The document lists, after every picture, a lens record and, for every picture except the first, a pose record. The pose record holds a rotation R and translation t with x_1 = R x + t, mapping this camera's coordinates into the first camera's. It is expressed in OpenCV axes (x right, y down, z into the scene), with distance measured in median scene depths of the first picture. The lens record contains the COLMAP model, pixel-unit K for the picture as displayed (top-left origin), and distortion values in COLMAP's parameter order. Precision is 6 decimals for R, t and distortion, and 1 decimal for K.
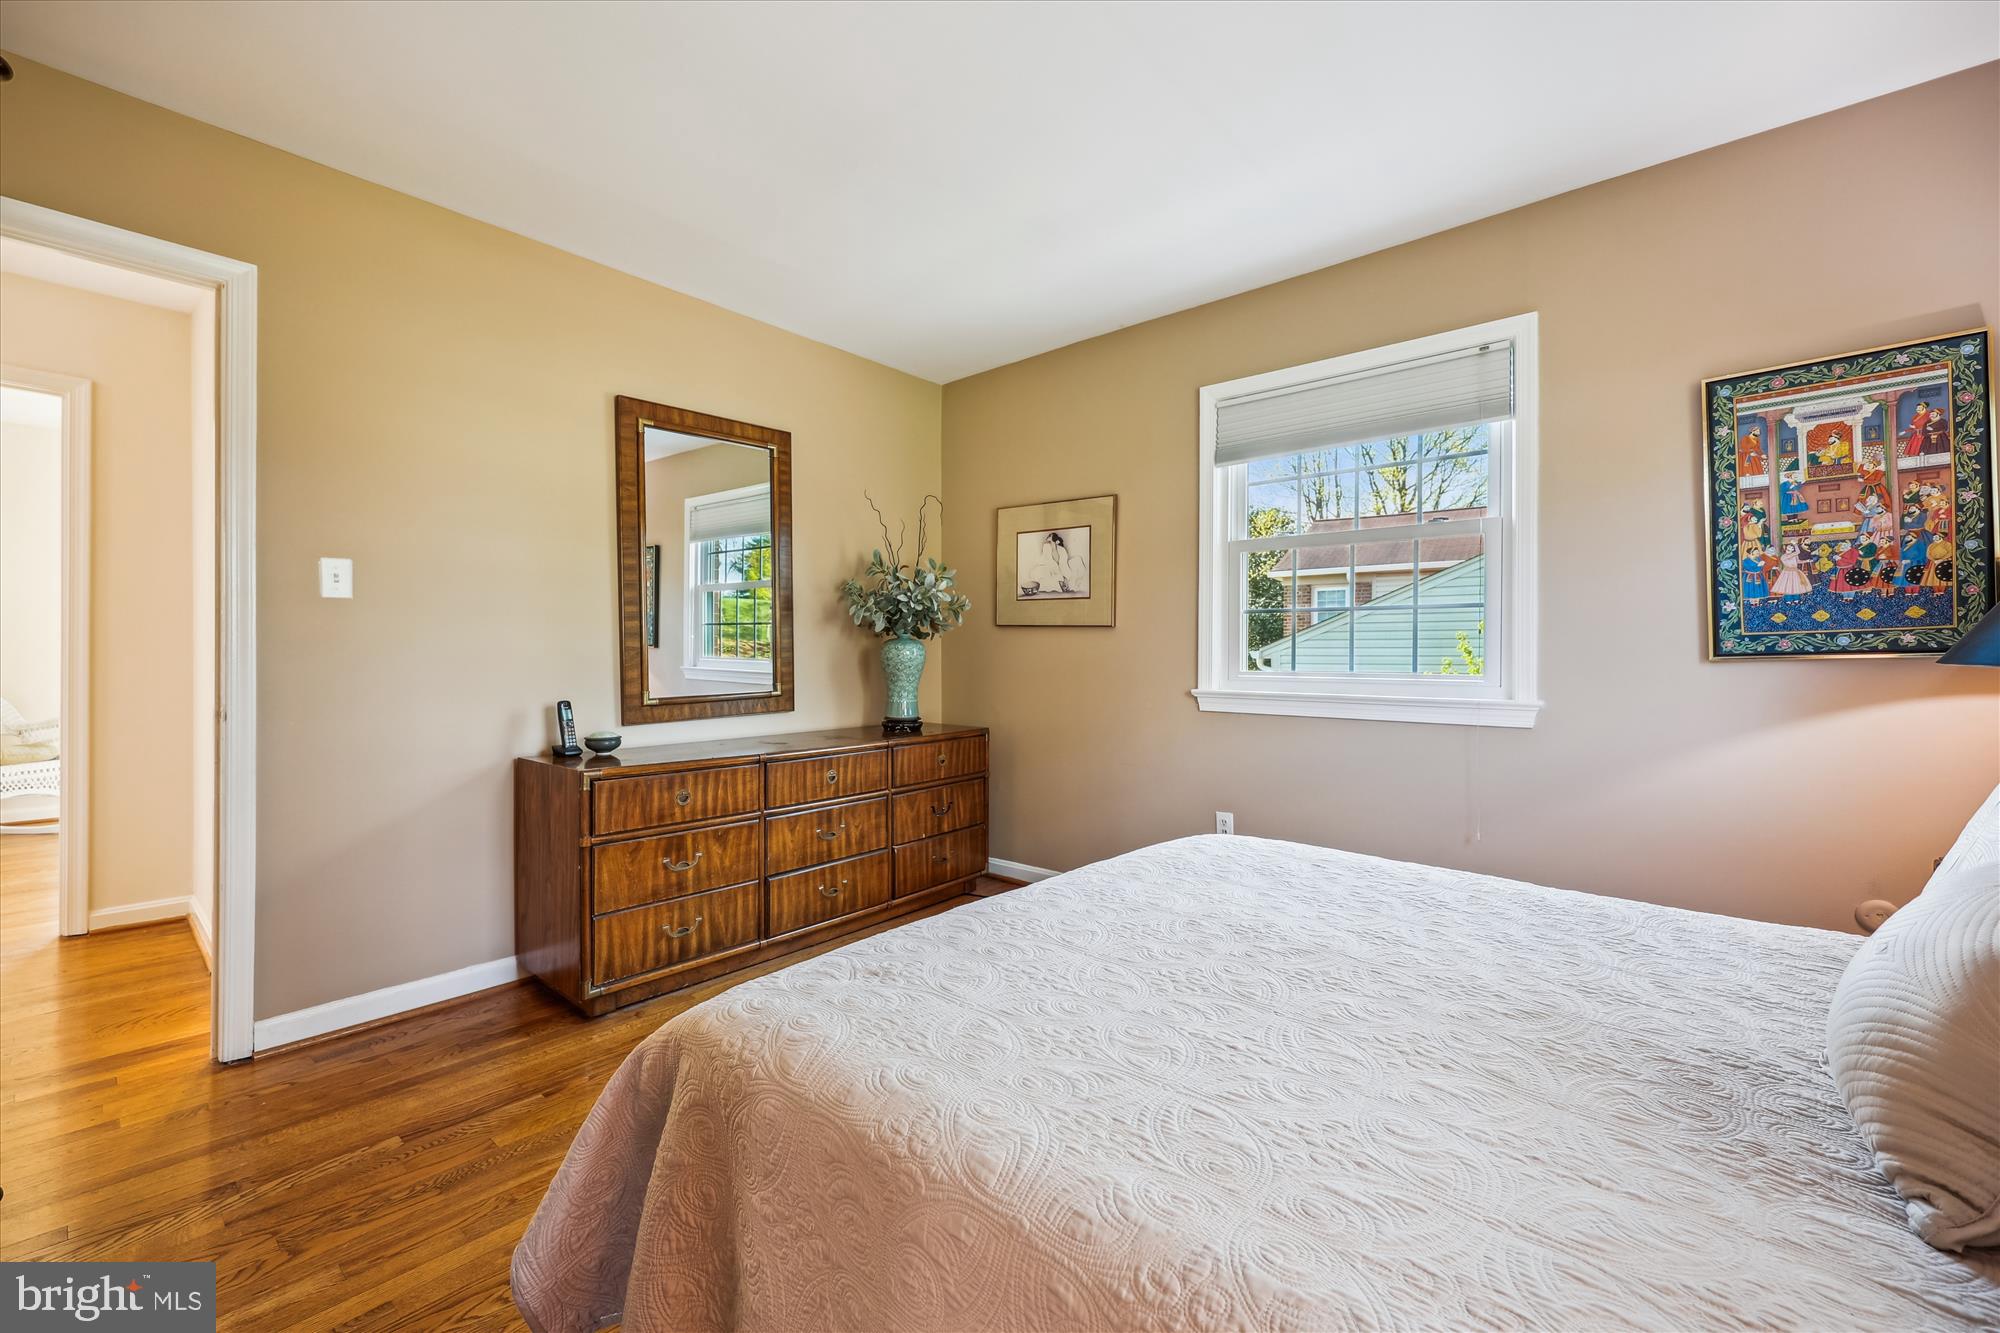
lens RADIAL K [[818.9, 0, 1003.2], [0, 818.9, 658.3], [0, 0, 1]] dist [0.002301, -0.000106]
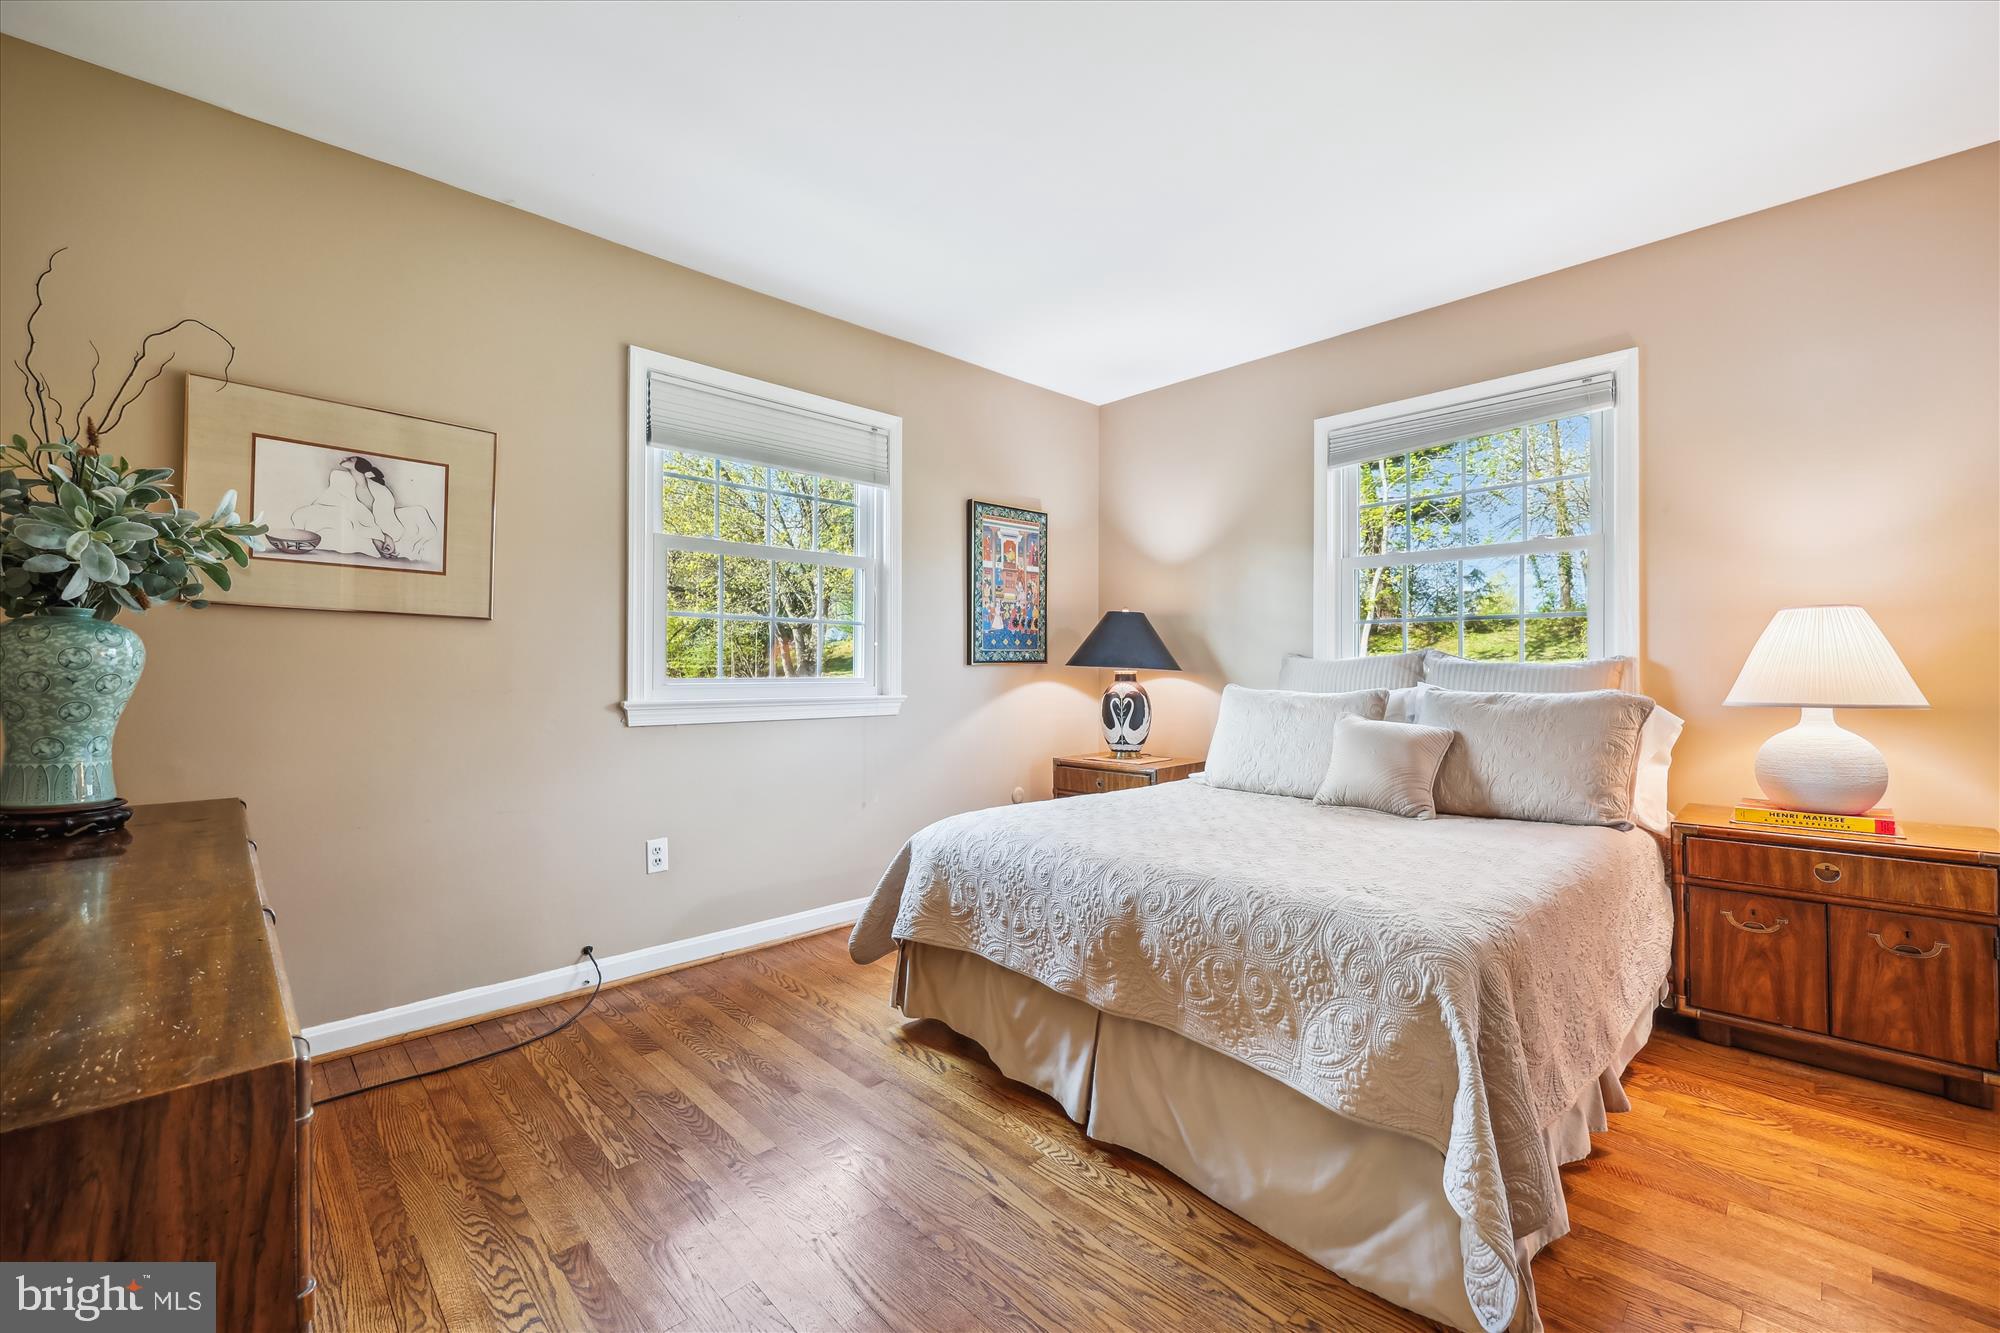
lens RADIAL K [[818.9, 0, 1001.7], [0, 818.9, 663.7], [0, 0, 1]] dist [0.002301, -0.000106]
pose [[0.095398, -0.002866, 0.995435, -0.828493], [-0.004065, 0.999986, 0.003269, -0.007475], [-0.995431, -0.004358, 0.095385, 0.786240]]
